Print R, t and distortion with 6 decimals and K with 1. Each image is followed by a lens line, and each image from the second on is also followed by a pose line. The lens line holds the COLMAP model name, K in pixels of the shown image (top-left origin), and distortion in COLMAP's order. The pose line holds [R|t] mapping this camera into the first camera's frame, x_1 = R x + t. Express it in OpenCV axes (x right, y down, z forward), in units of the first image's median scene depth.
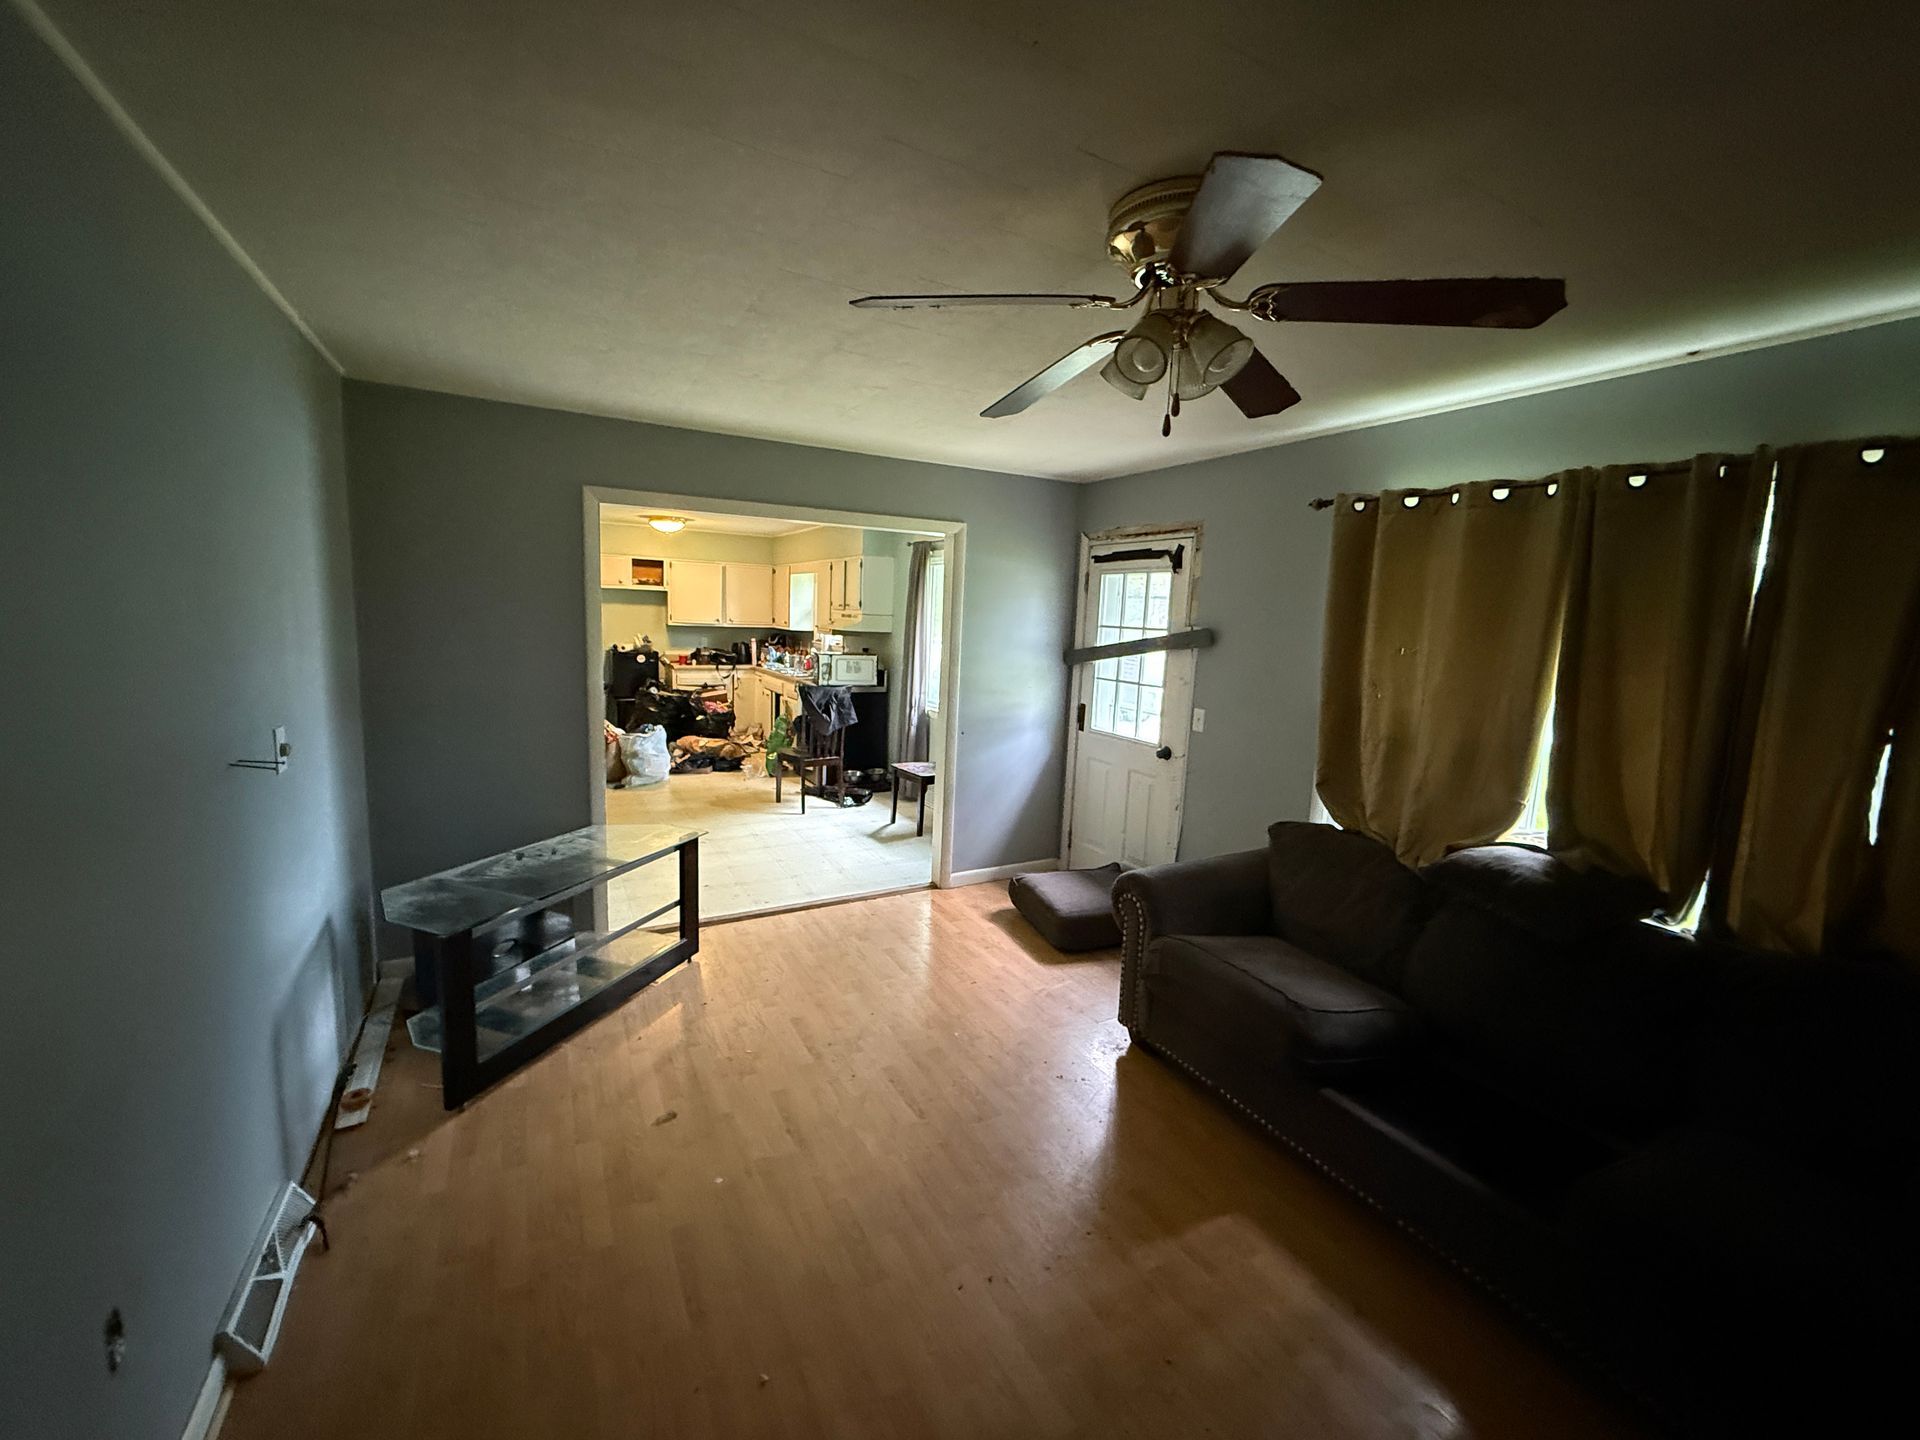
lens RADIAL K [[764.0, 0, 954.6], [0, 764.0, 722.8], [0, 0, 1]] dist [0.002021, -0.000025]
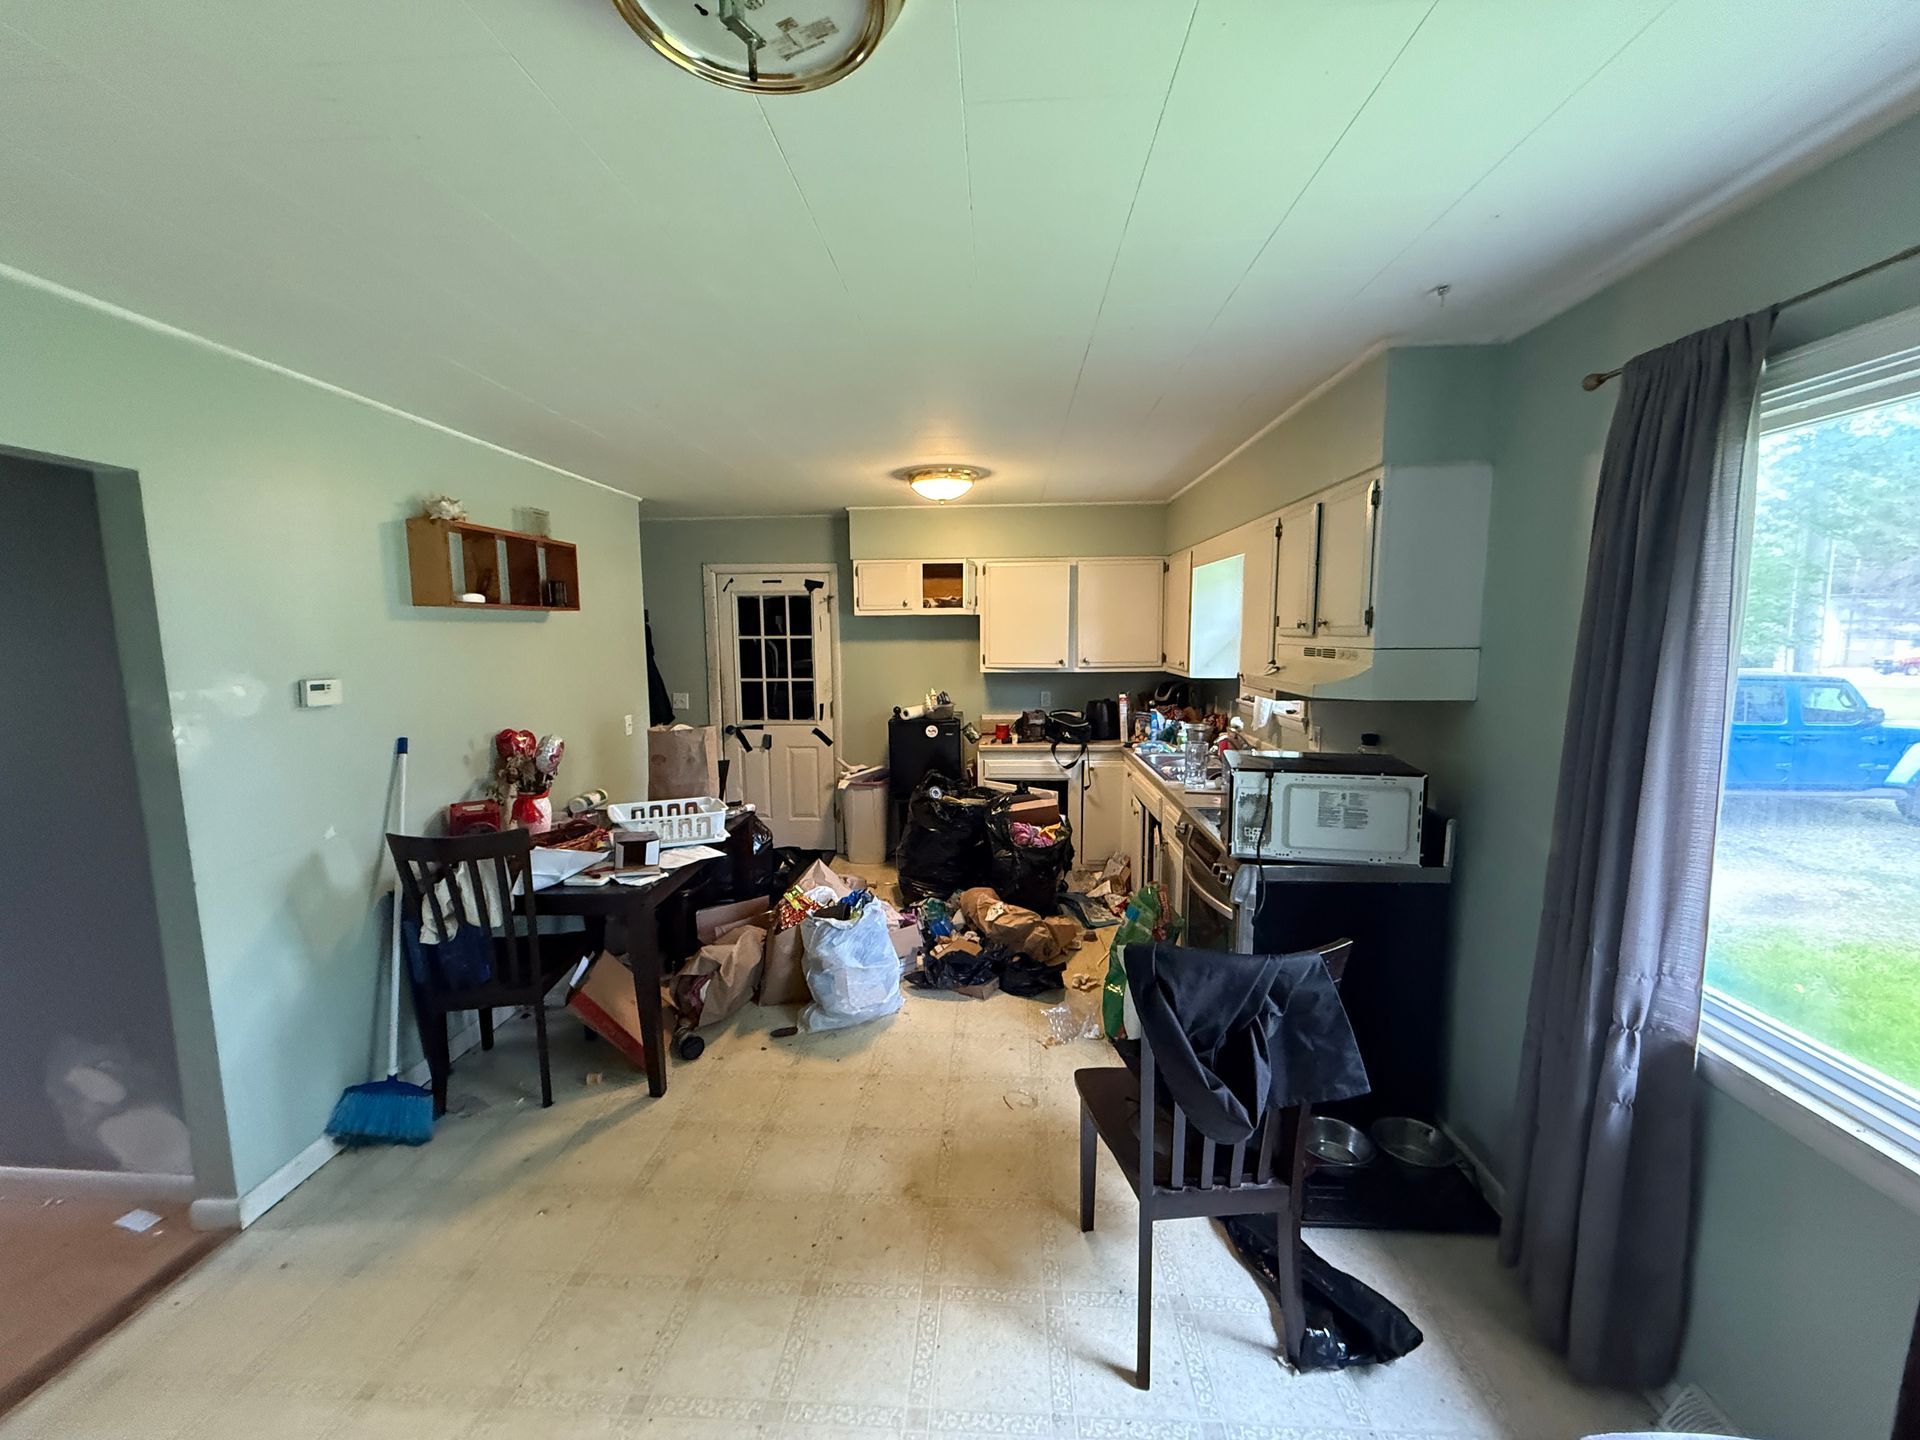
lens RADIAL K [[764.0, 0, 954.6], [0, 764.0, 722.8], [0, 0, 1]] dist [0.002021, -0.000025]
pose [[0.844524, 0.018435, -0.535200, -0.078865], [-0.034422, 0.999209, -0.019899, -0.079273], [0.534410, 0.035228, 0.844491, 0.509007]]
